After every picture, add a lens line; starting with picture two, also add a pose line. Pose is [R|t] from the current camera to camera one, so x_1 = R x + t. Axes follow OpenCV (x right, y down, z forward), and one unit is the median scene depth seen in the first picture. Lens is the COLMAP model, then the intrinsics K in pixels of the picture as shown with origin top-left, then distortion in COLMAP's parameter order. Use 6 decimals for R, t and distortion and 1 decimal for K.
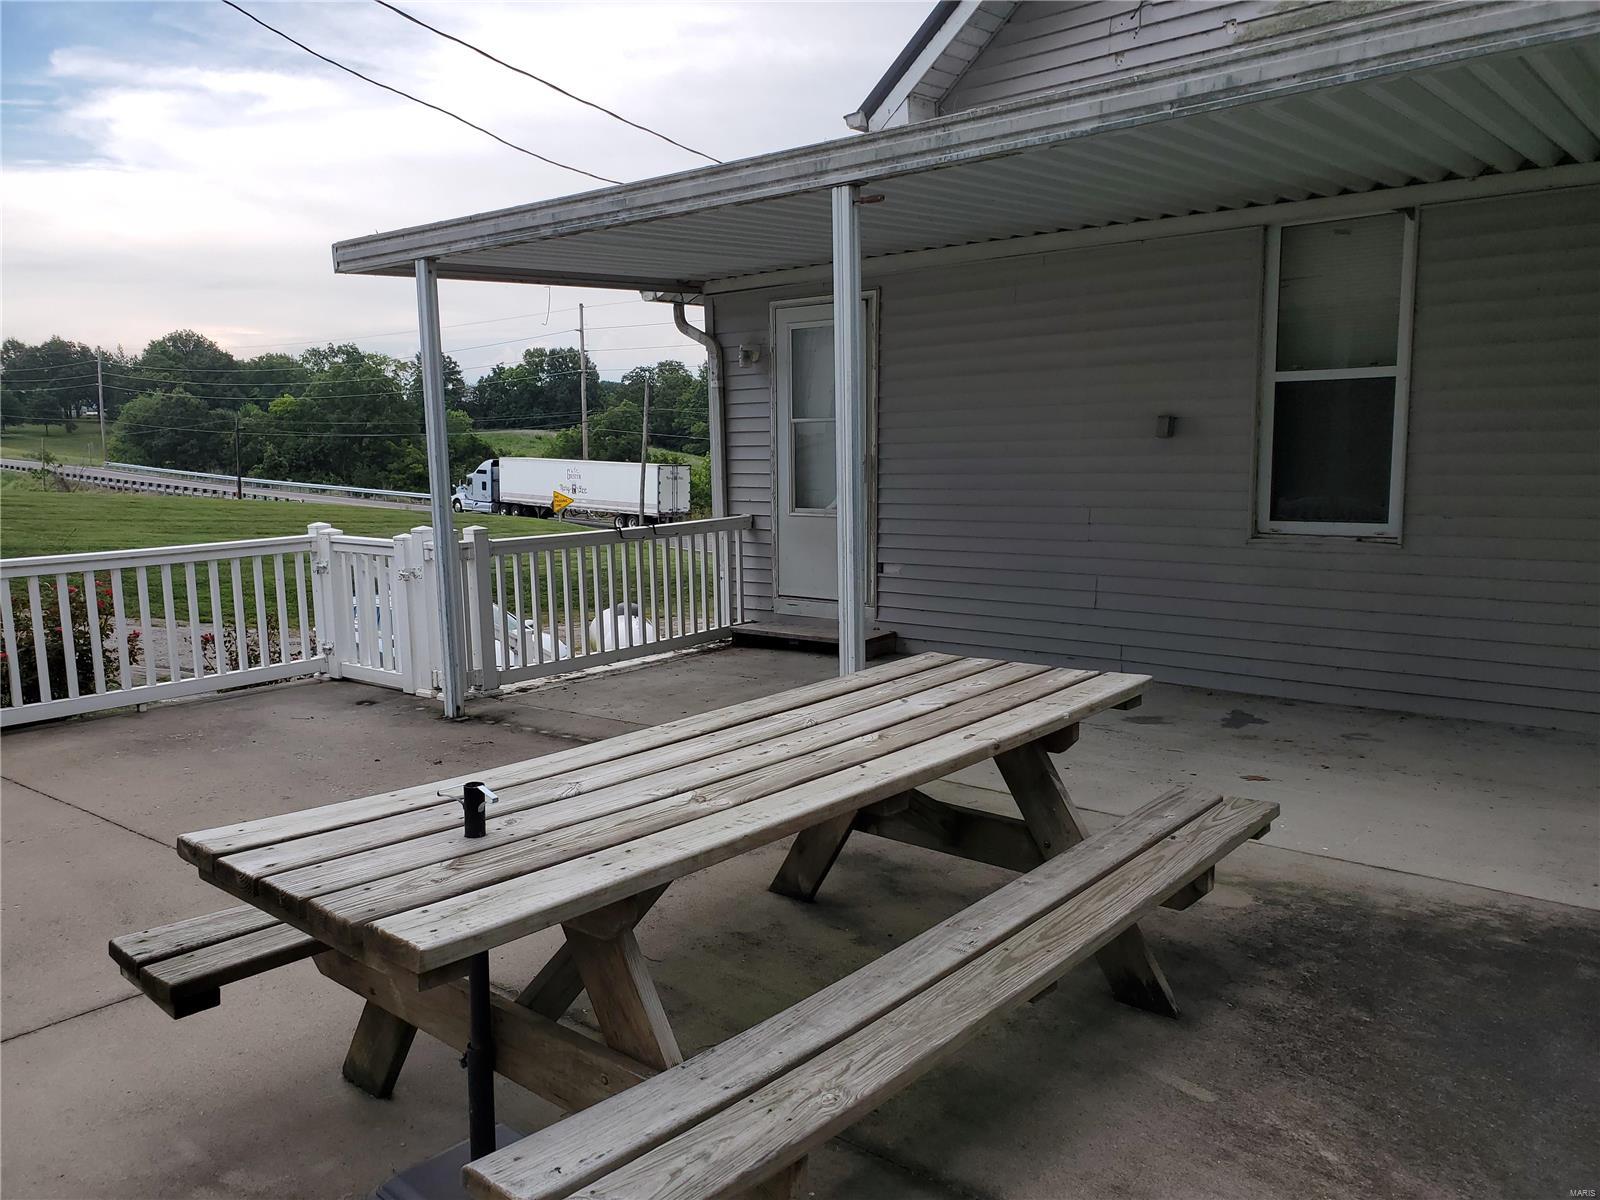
lens RADIAL K [[1222.2, 0, 798.5], [0, 1222.2, 601.0], [0, 0, 1]] dist [0.031404, -0.017192]
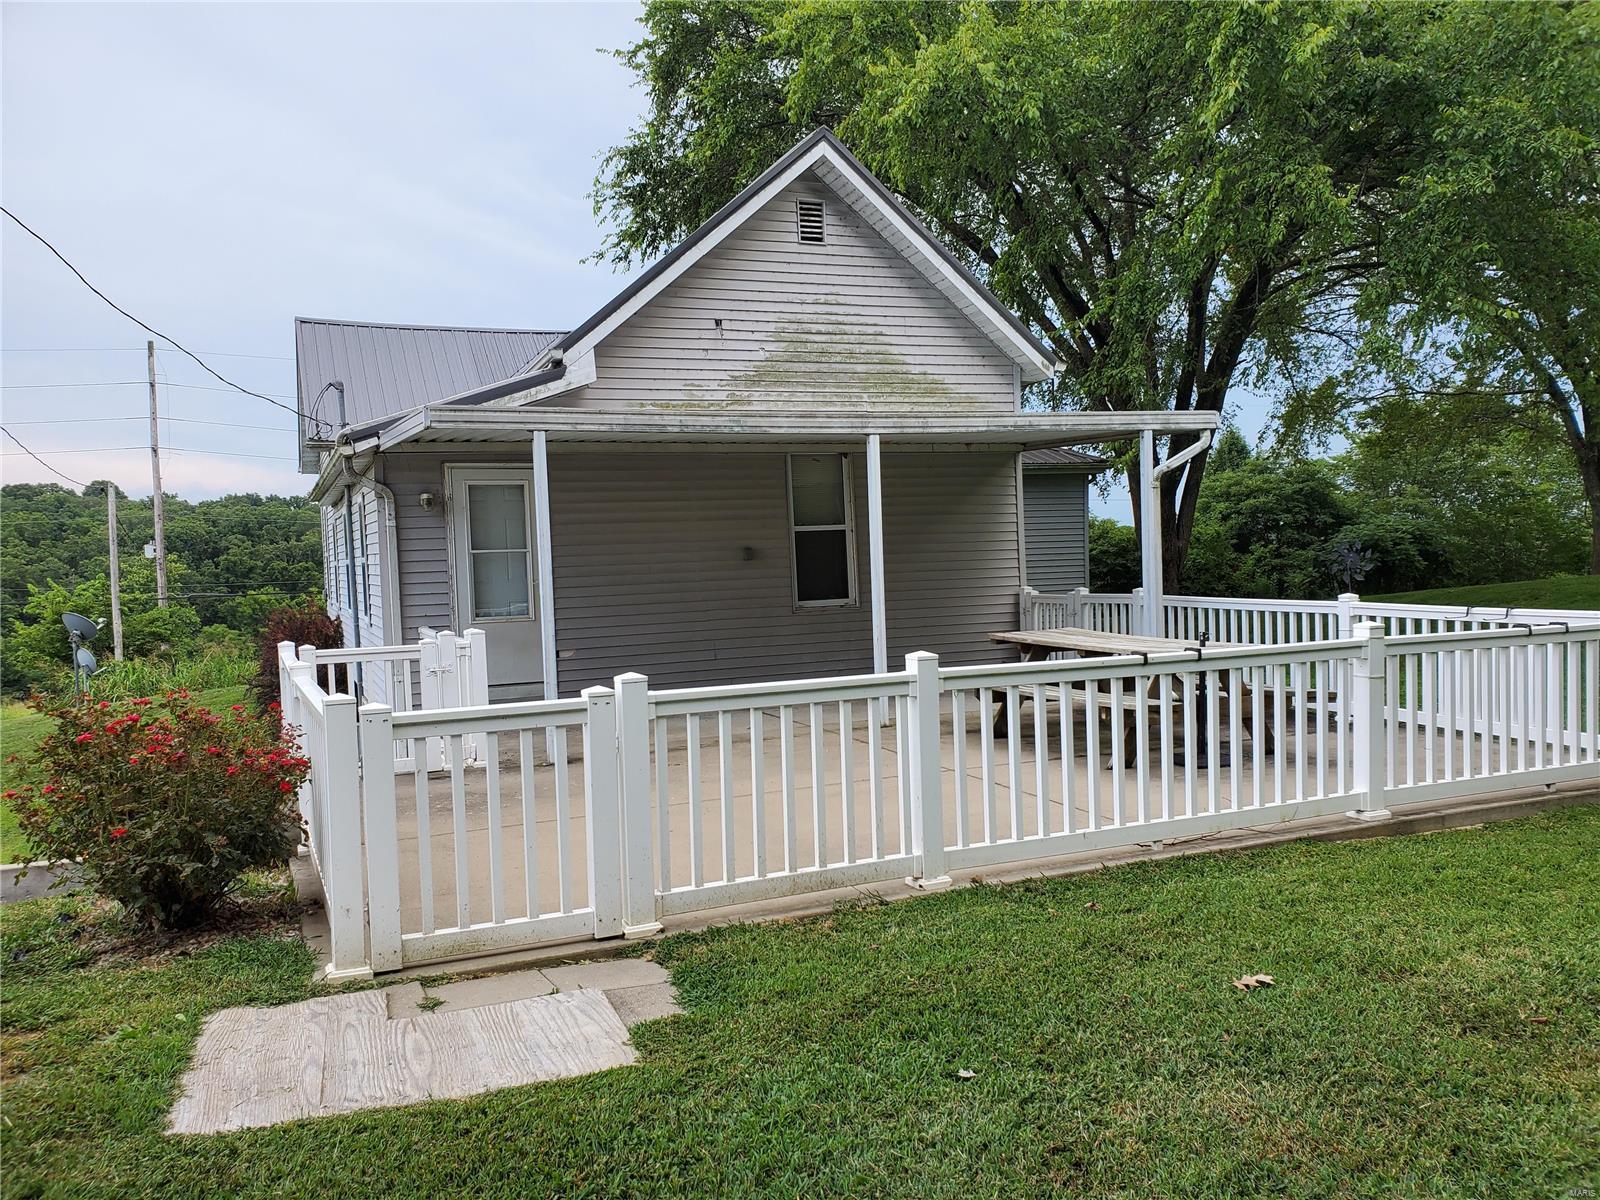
lens RADIAL K [[1222.2, 0, 791.2], [0, 1222.2, 612.8], [0, 0, 1]] dist [0.031404, -0.017192]
pose [[0.463931, -0.037758, 0.885066, -1.415633], [0.147729, 0.988399, -0.035270, 0.019196], [-0.873467, 0.147113, 0.464127, 0.127496]]
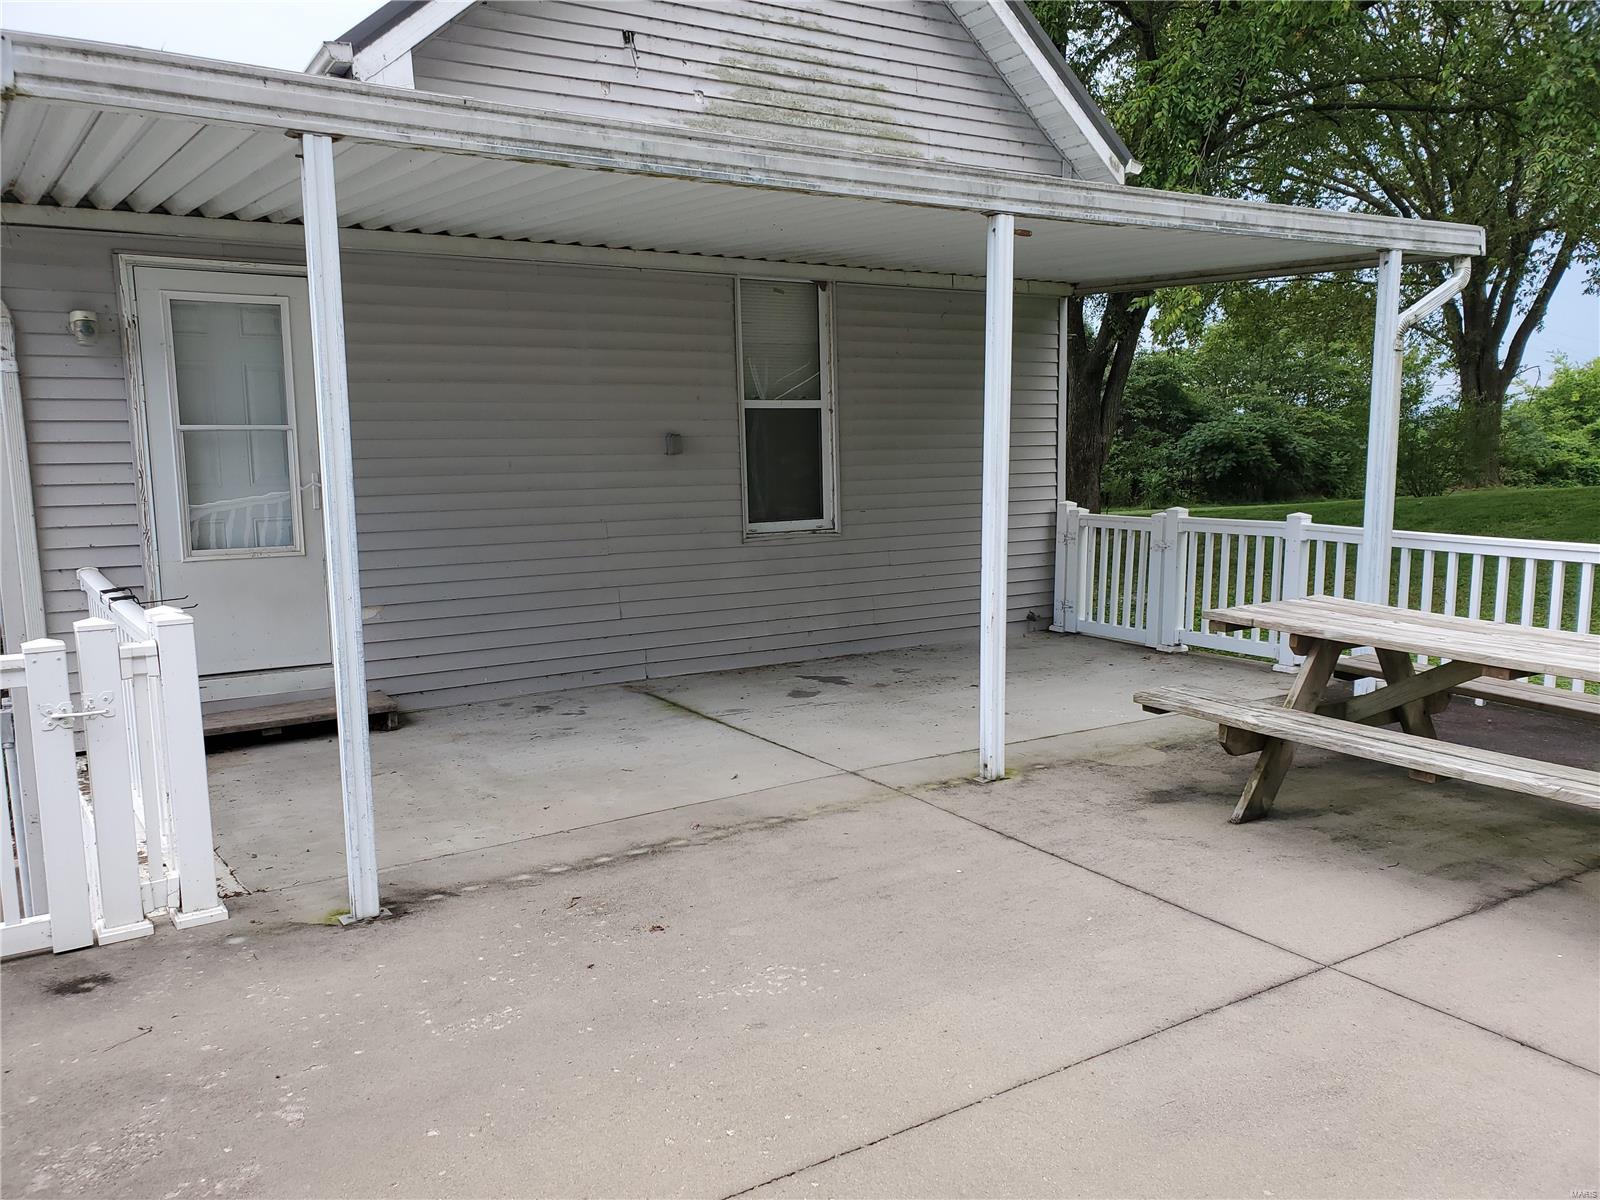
lens RADIAL K [[1222.2, 0, 759.9], [0, 1222.2, 610.9], [0, 0, 1]] dist [0.031404, -0.017192]
pose [[0.328215, -0.116940, 0.937337, -0.794271], [0.132103, 0.988238, 0.077034, -0.075749], [-0.935320, 0.098541, 0.339802, 0.630883]]
